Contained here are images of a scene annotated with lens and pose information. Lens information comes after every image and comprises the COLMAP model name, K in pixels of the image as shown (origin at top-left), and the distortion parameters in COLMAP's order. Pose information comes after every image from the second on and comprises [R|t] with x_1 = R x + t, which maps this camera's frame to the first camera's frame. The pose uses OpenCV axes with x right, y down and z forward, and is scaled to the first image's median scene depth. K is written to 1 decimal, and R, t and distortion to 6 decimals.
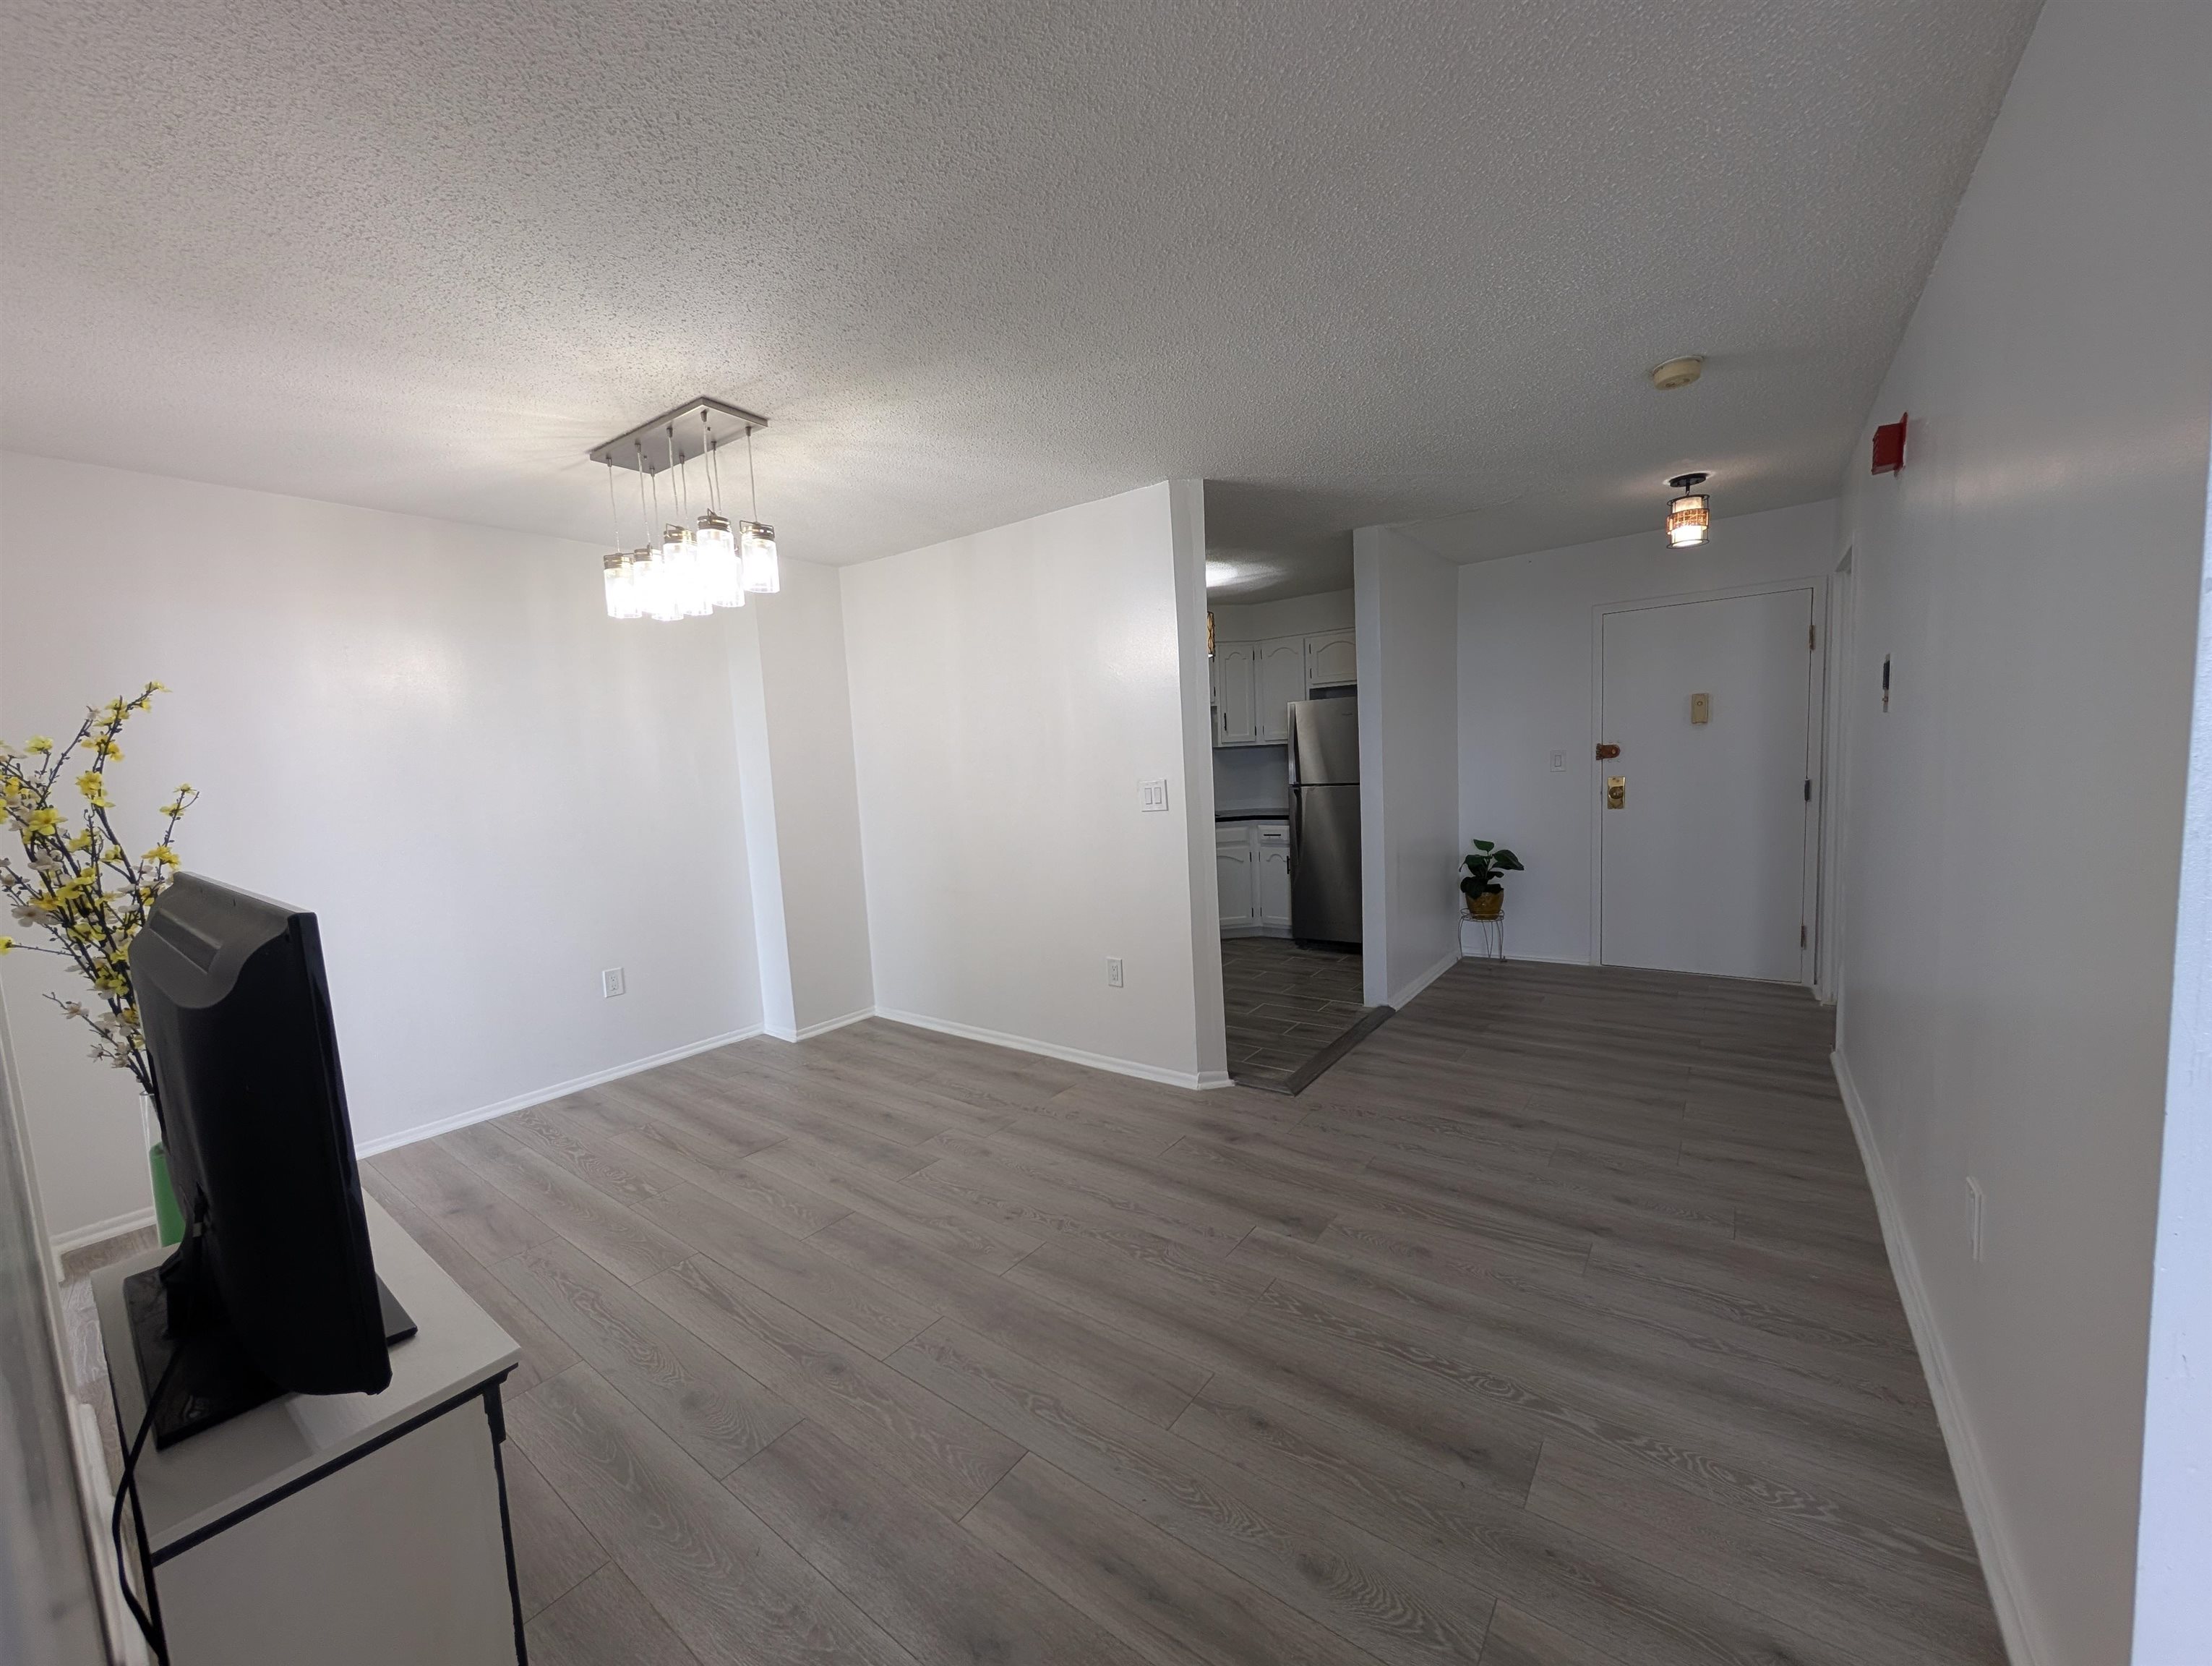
lens RADIAL K [[840.0, 0, 1117.6], [0, 840.0, 840.8], [0, 0, 1]] dist [0.000010, 0.000072]
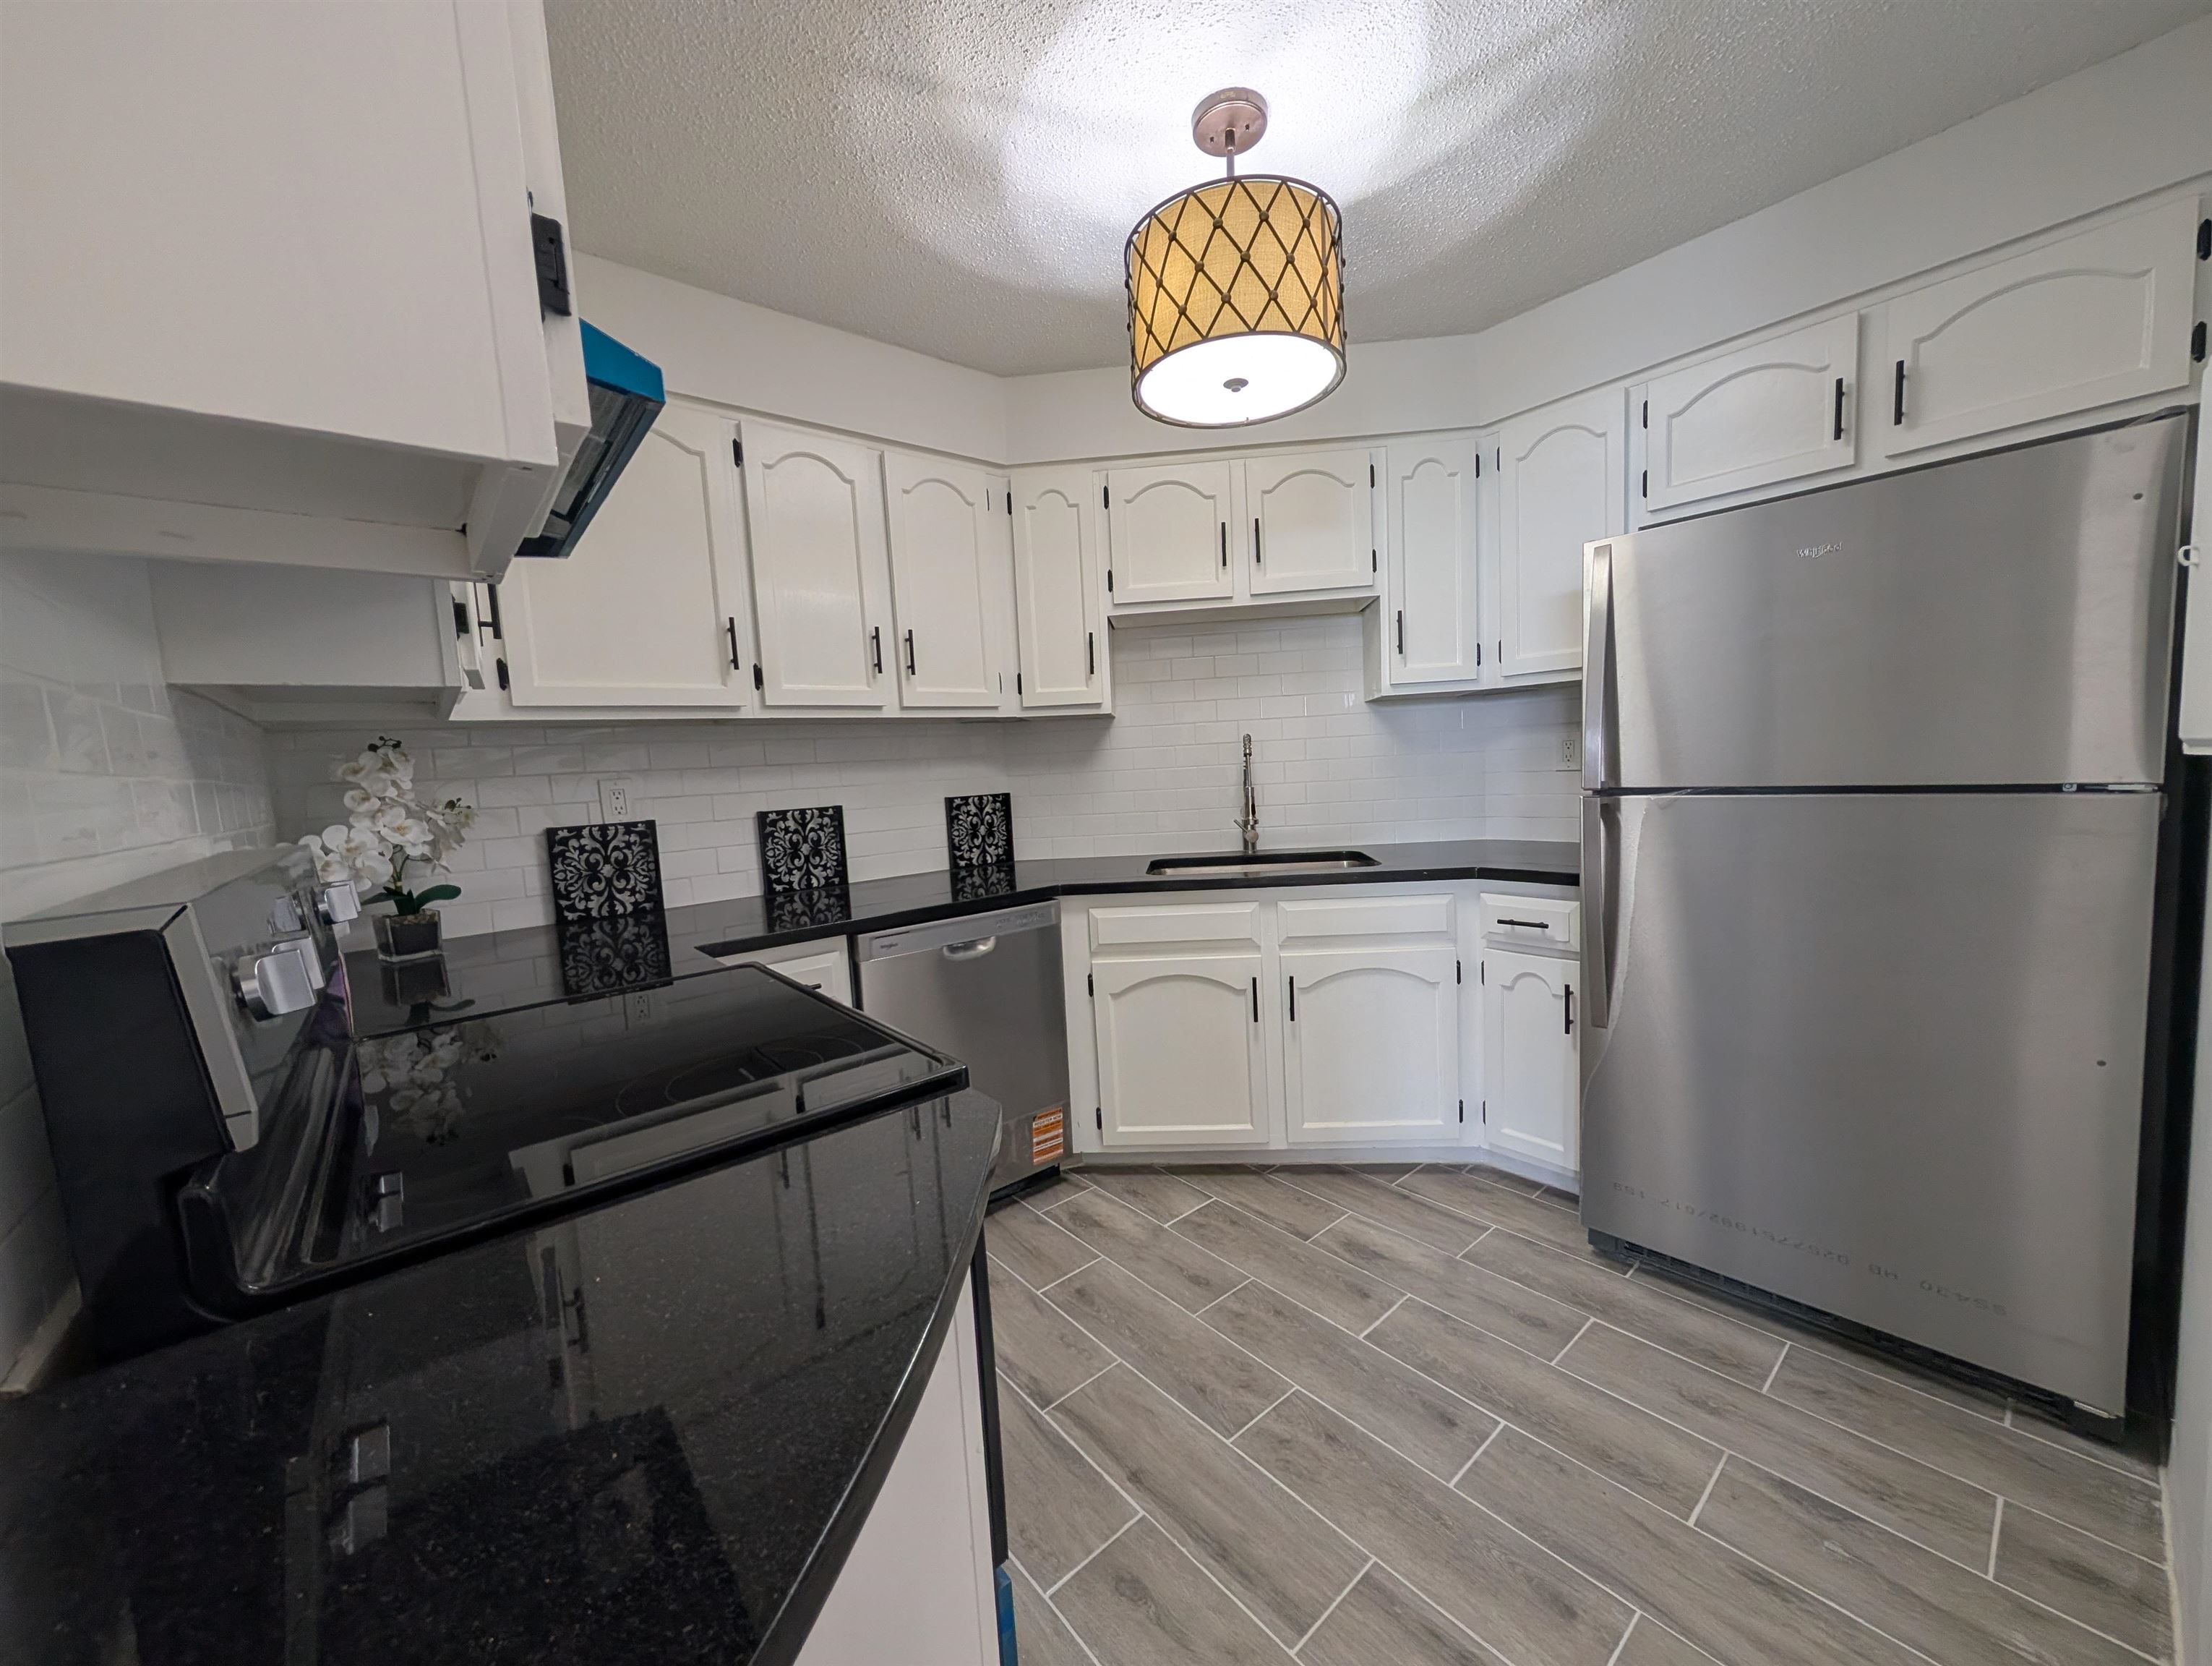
lens RADIAL K [[840.0, 0, 1117.6], [0, 840.0, 840.8], [0, 0, 1]] dist [0.000010, 0.000072]
pose [[0.972324, 0.018930, -0.232869, 0.177014], [-0.017094, 0.999805, 0.009900, -0.080707], [0.233011, -0.005645, 0.972458, 1.102074]]
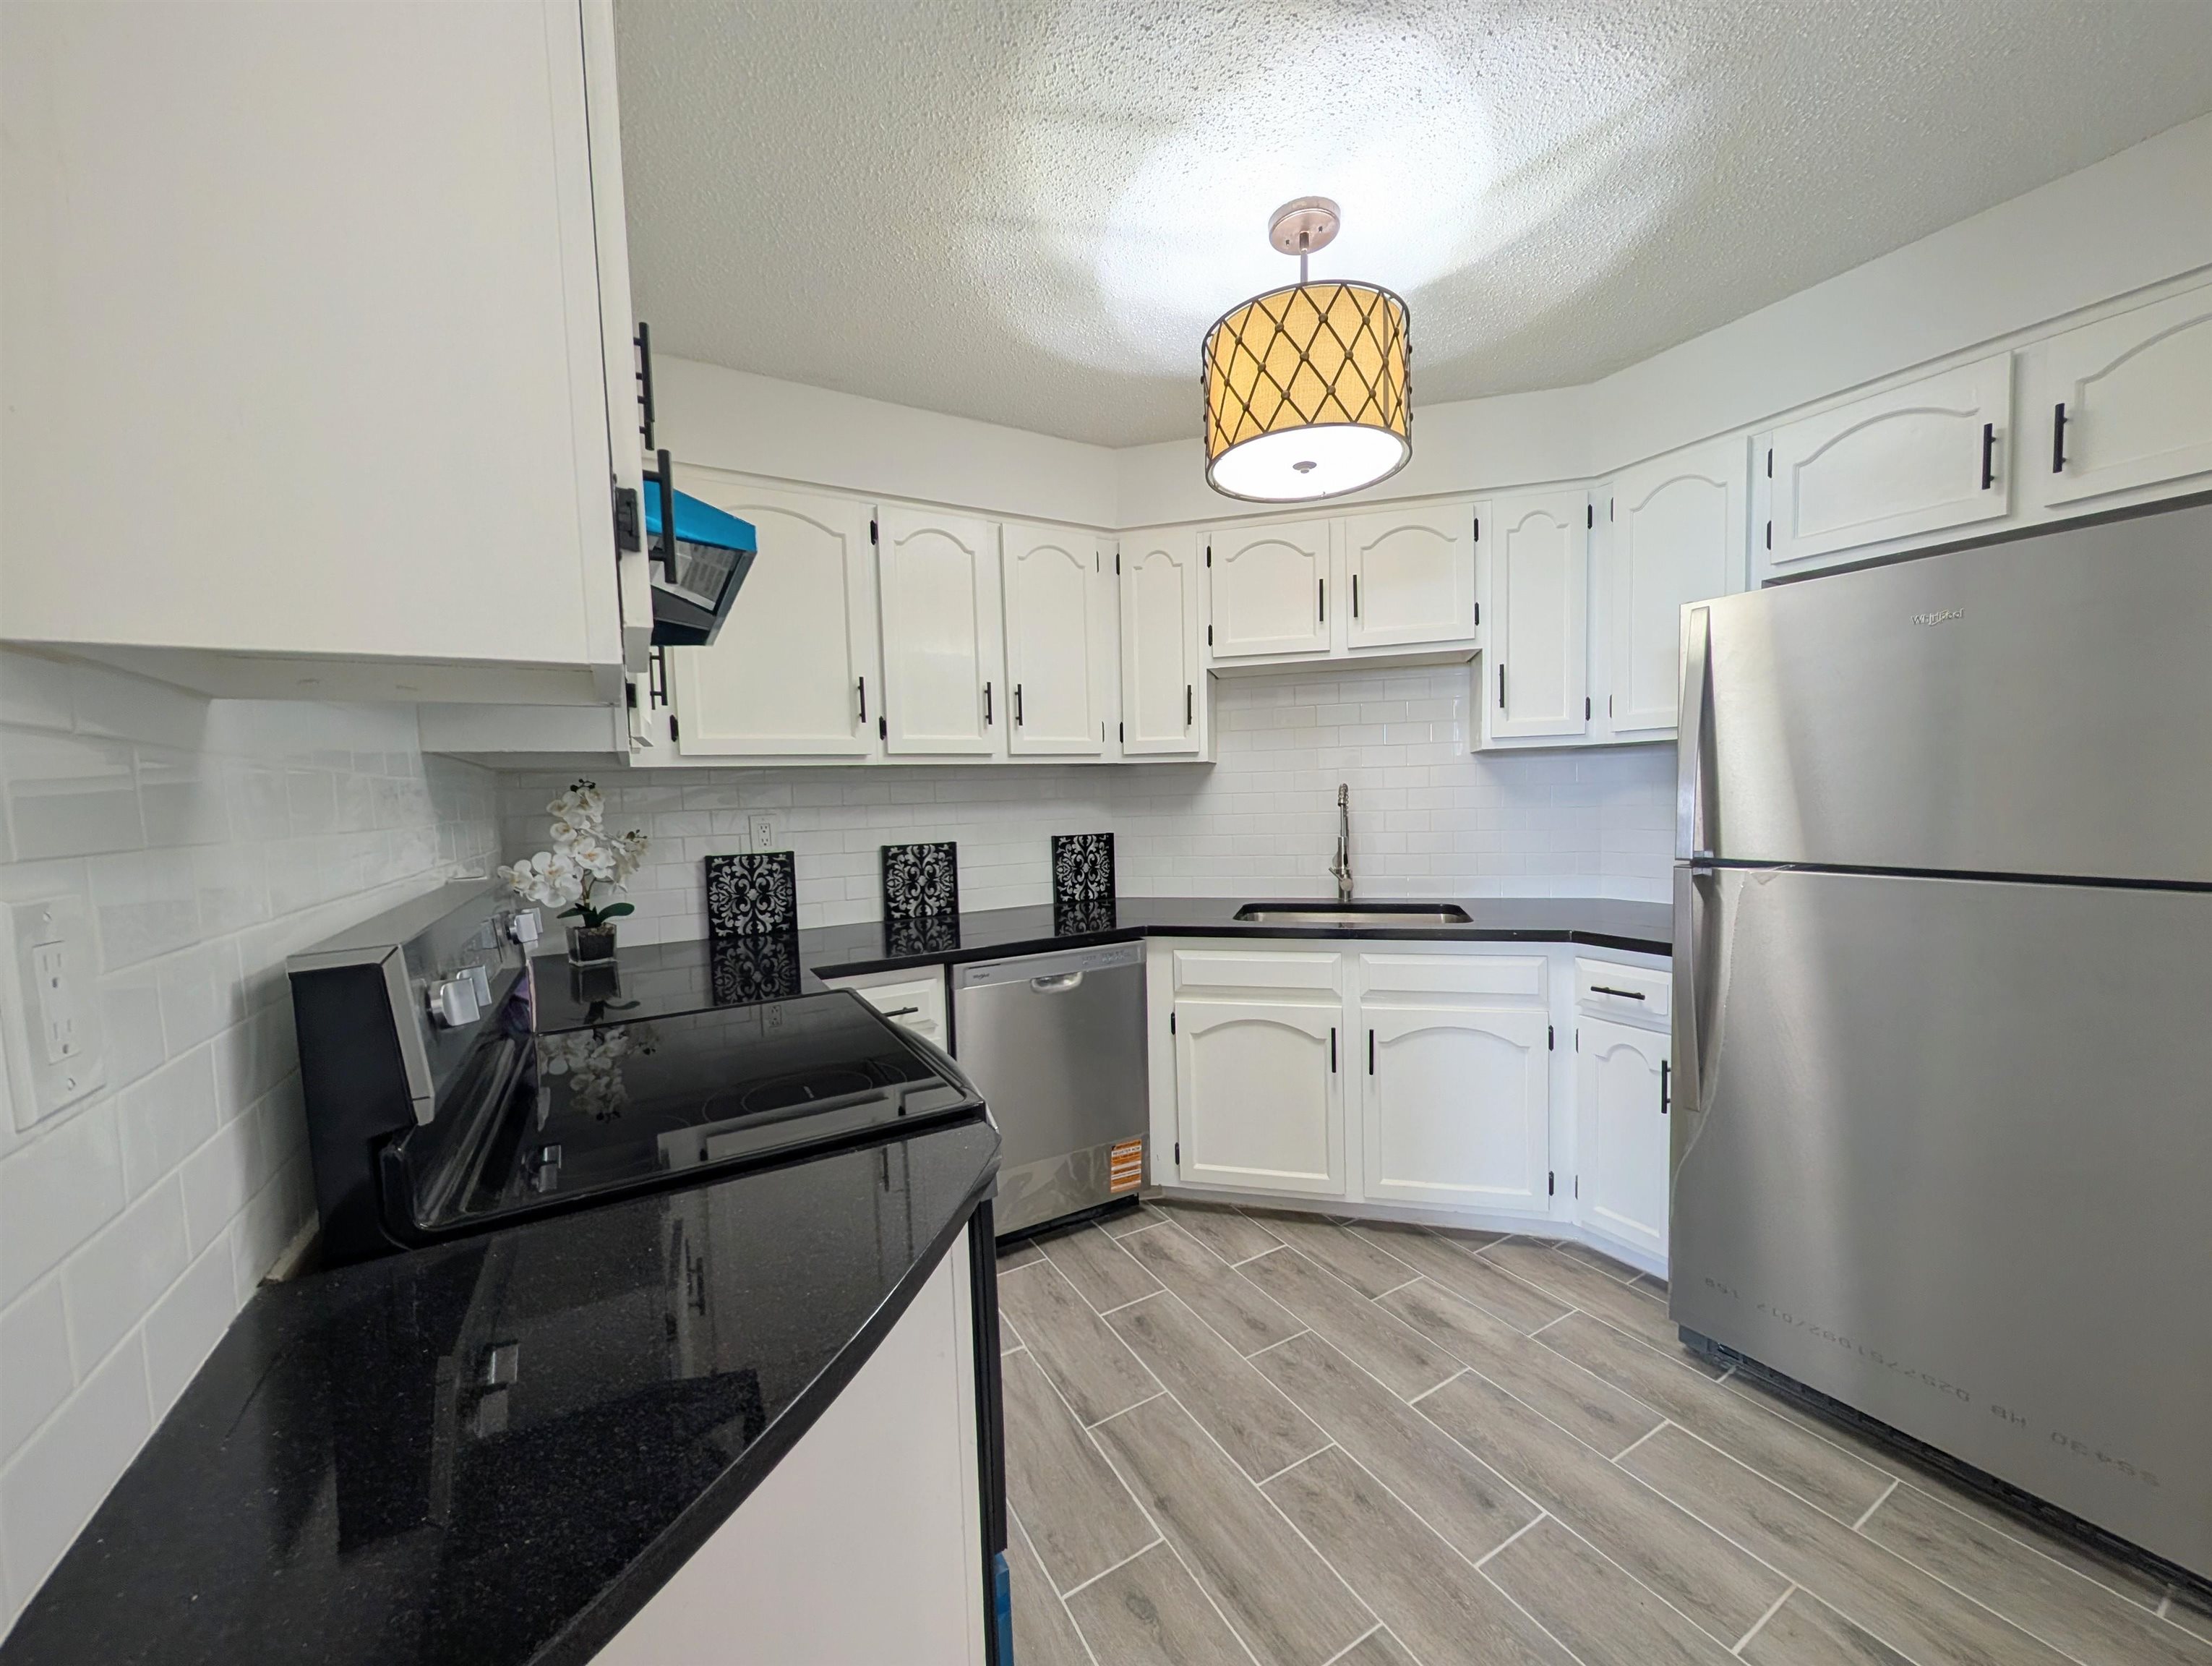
lens RADIAL K [[838.6, 0, 1117.0], [0, 838.6, 840.7], [0, 0, 1]] dist [-0.000253, 0.000303]
pose [[0.916493, 0.044563, -0.397561, 0.236119], [-0.054335, 0.998434, -0.013343, -0.100676], [0.396344, 0.033831, 0.917479, 1.084276]]
